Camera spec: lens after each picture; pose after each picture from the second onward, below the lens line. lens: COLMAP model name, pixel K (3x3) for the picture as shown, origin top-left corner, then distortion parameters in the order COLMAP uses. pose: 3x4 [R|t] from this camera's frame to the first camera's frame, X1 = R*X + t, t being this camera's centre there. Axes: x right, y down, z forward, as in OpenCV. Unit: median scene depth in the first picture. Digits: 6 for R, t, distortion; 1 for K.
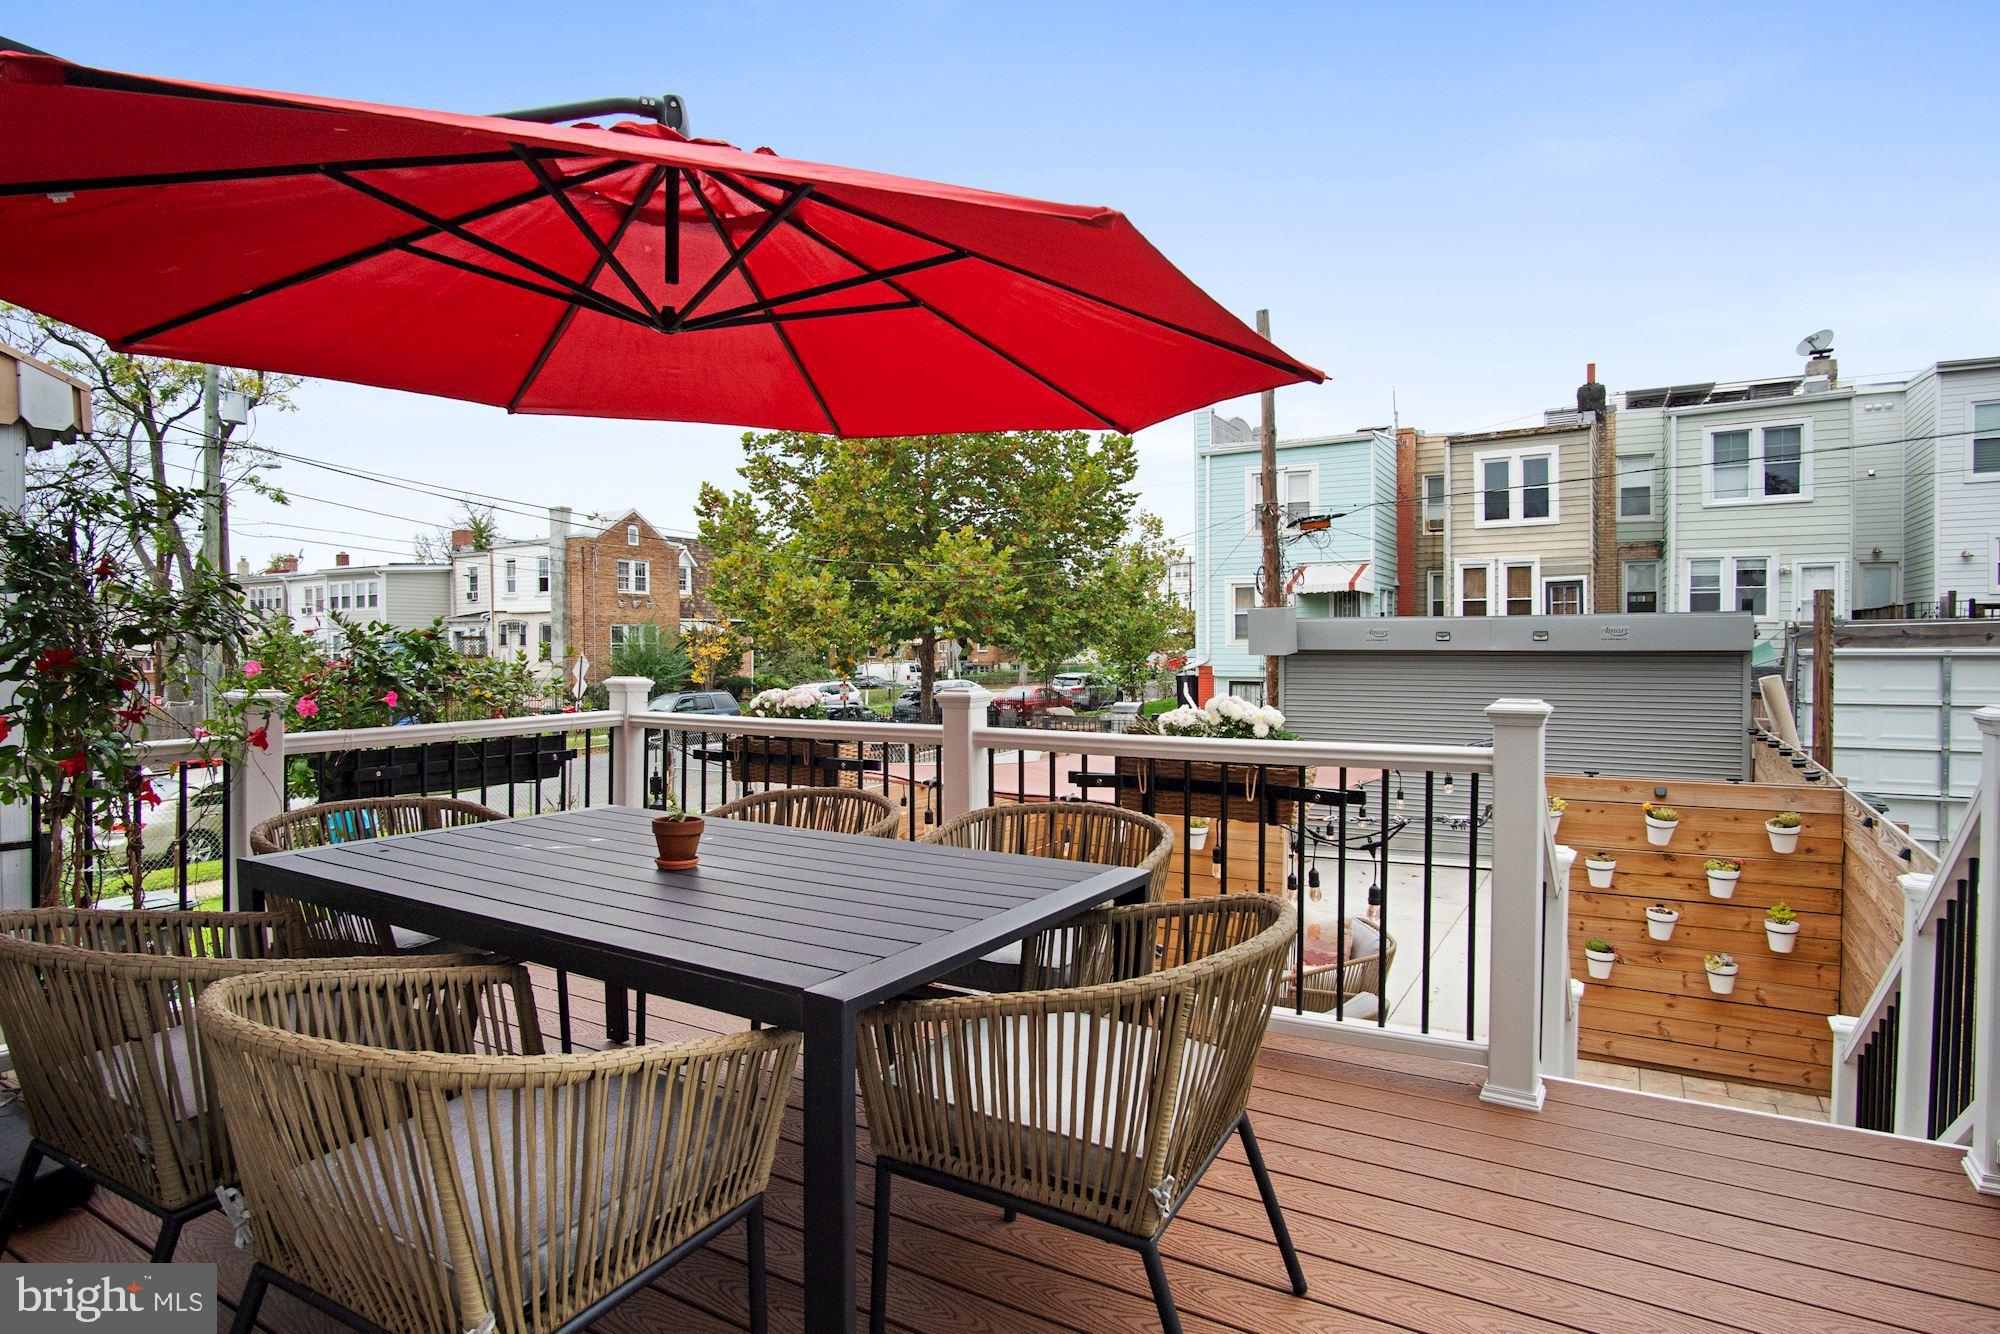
lens RADIAL K [[1077.4, 0, 1002.8], [0, 1077.4, 671.0], [0, 0, 1]] dist [-0.029352, 0.002959]
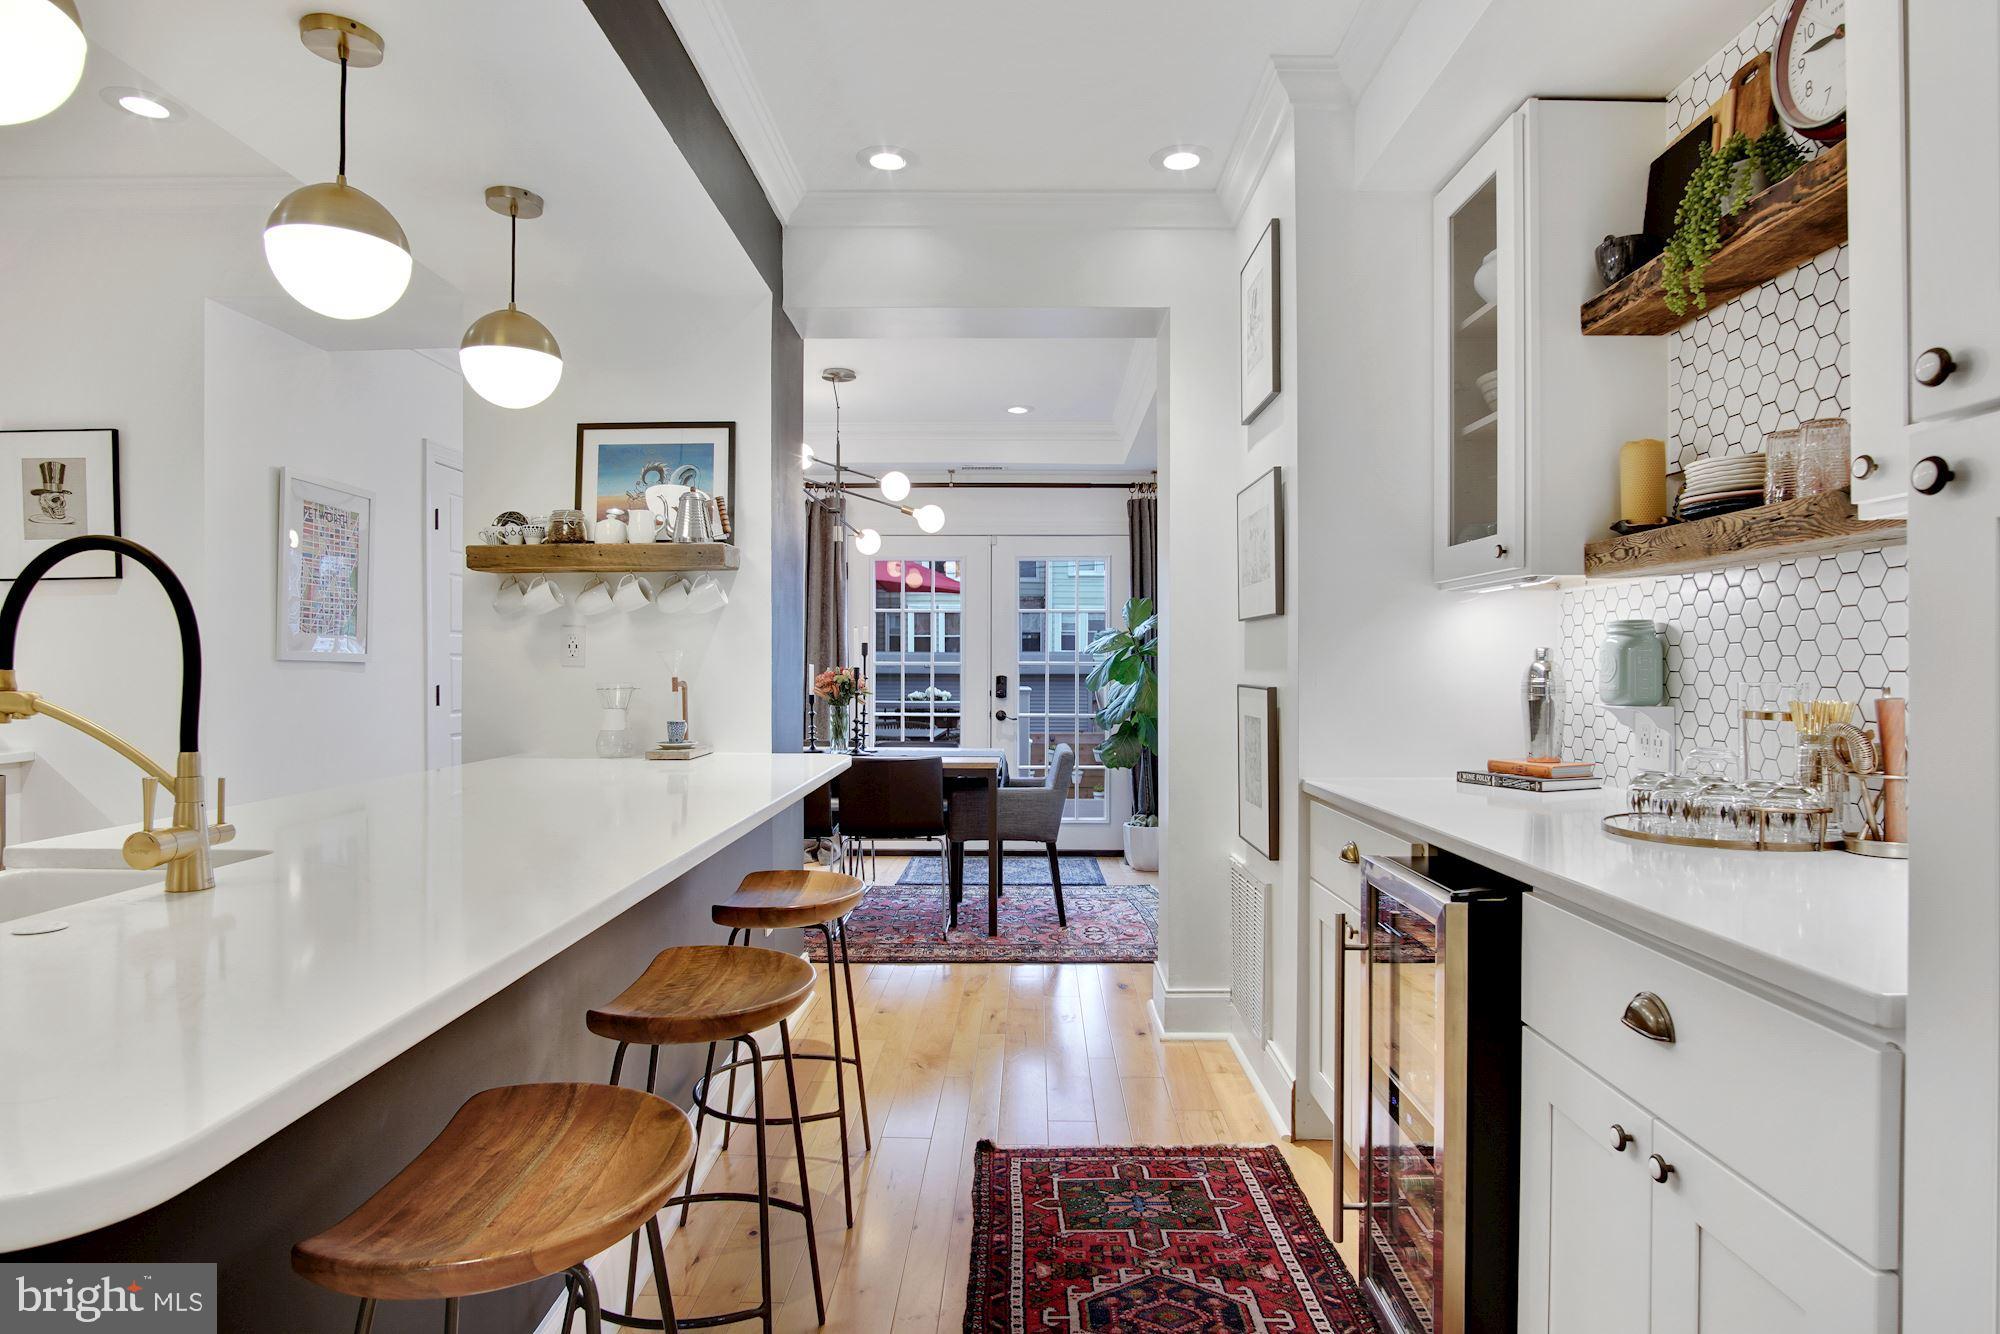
lens RADIAL K [[1077.4, 0, 1002.8], [0, 1077.4, 671.0], [0, 0, 1]] dist [-0.029352, 0.002959]
pose [[0.867331, 0.003899, 0.497717, -0.145985], [0.007301, 0.999762, -0.020555, 0.004952], [-0.497679, 0.021462, 0.867096, -0.223067]]
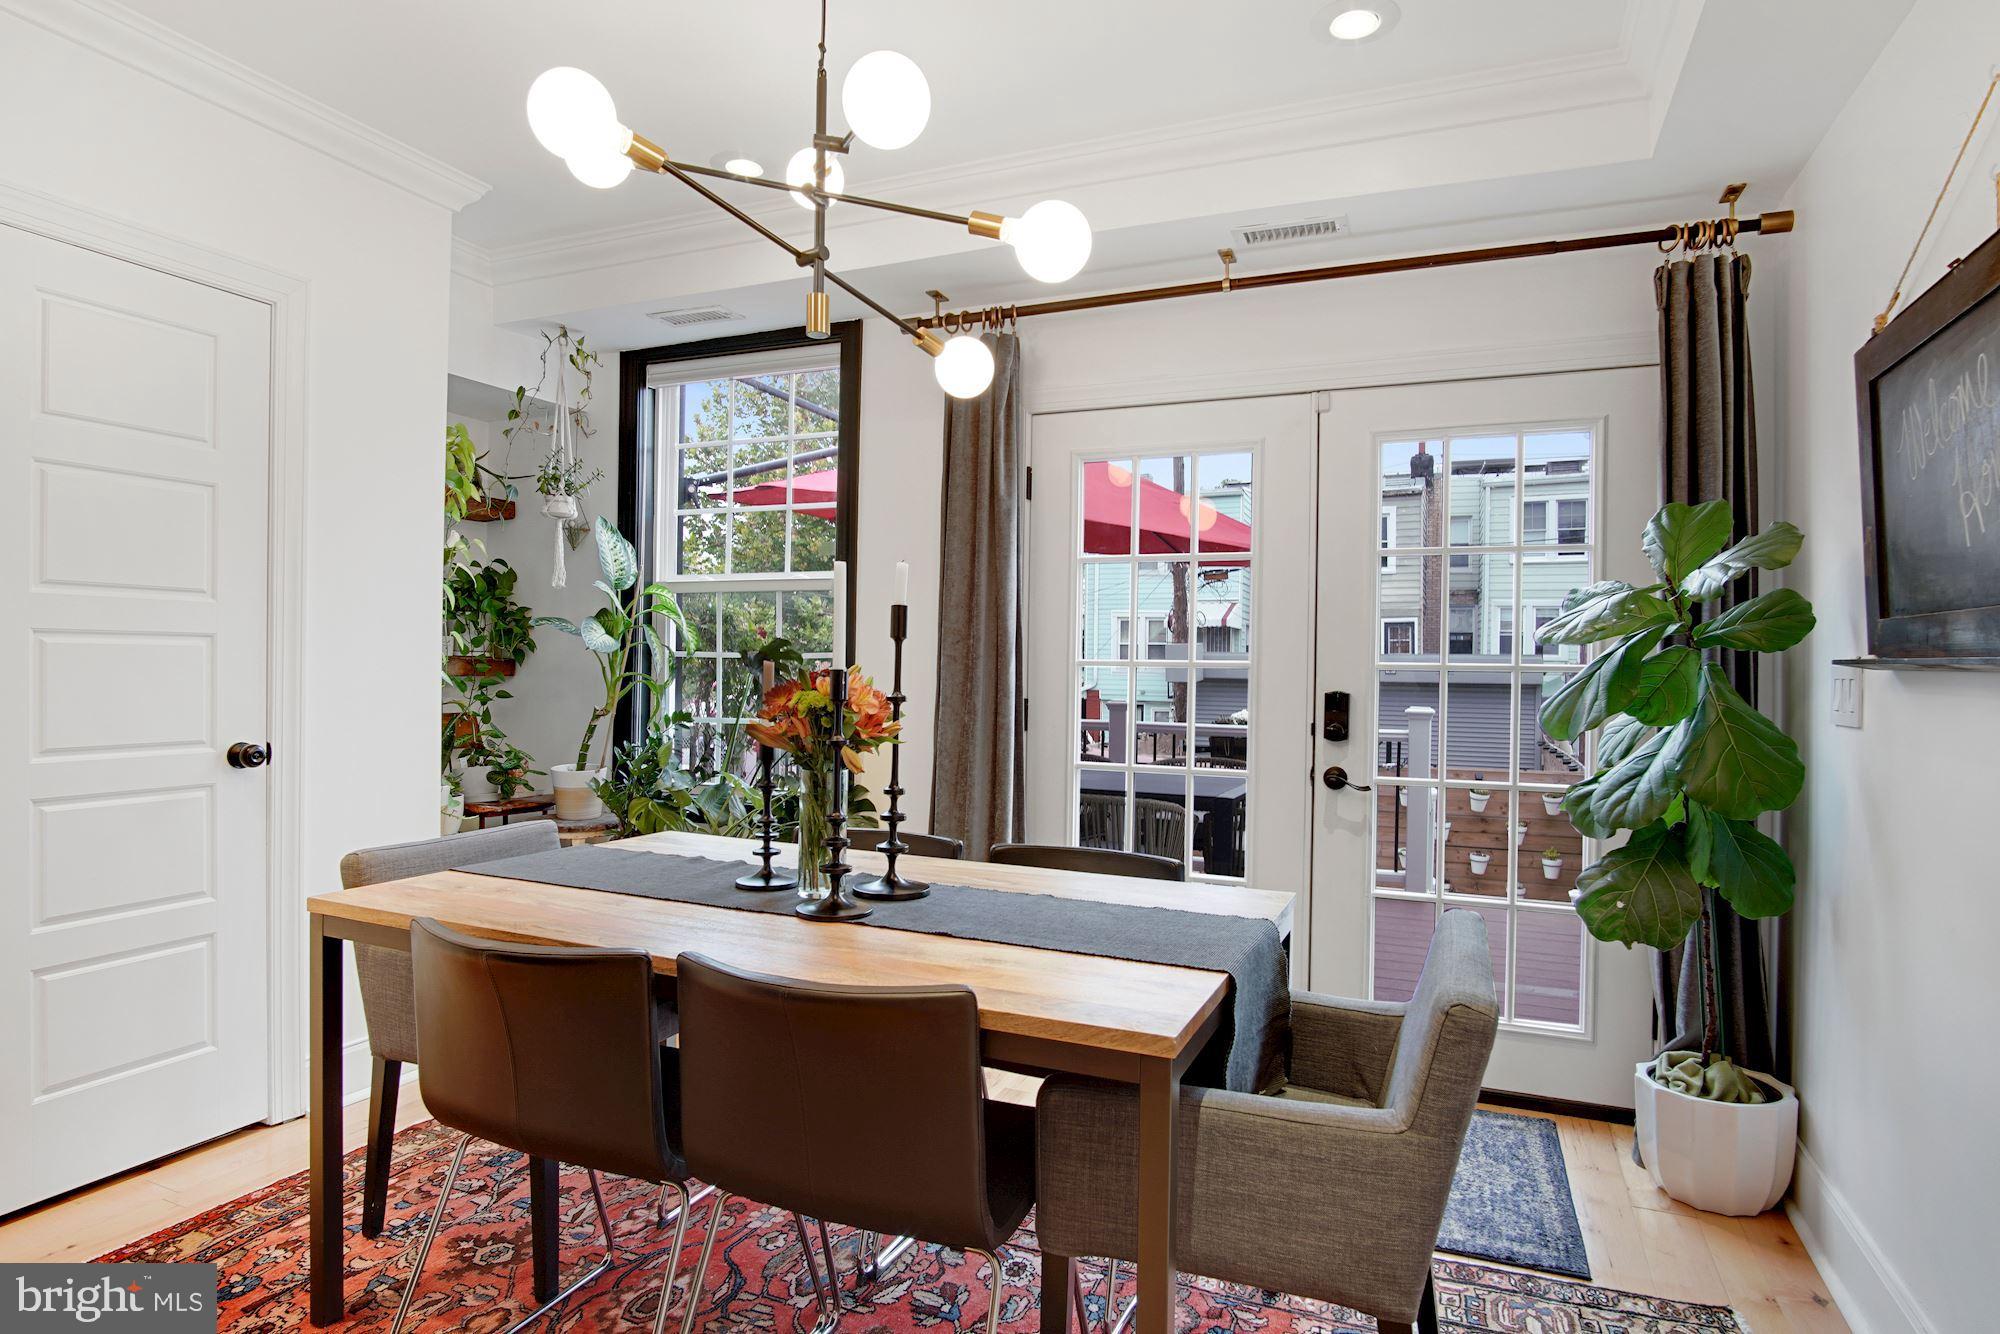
lens RADIAL K [[1077.4, 0, 1002.8], [0, 1077.4, 671.0], [0, 0, 1]] dist [-0.029352, 0.002959]
pose [[0.990320, 0.017789, 0.137660, -0.073963], [-0.014934, 0.999652, -0.021741, 0.001656], [-0.137998, 0.019475, 0.990241, -0.116373]]
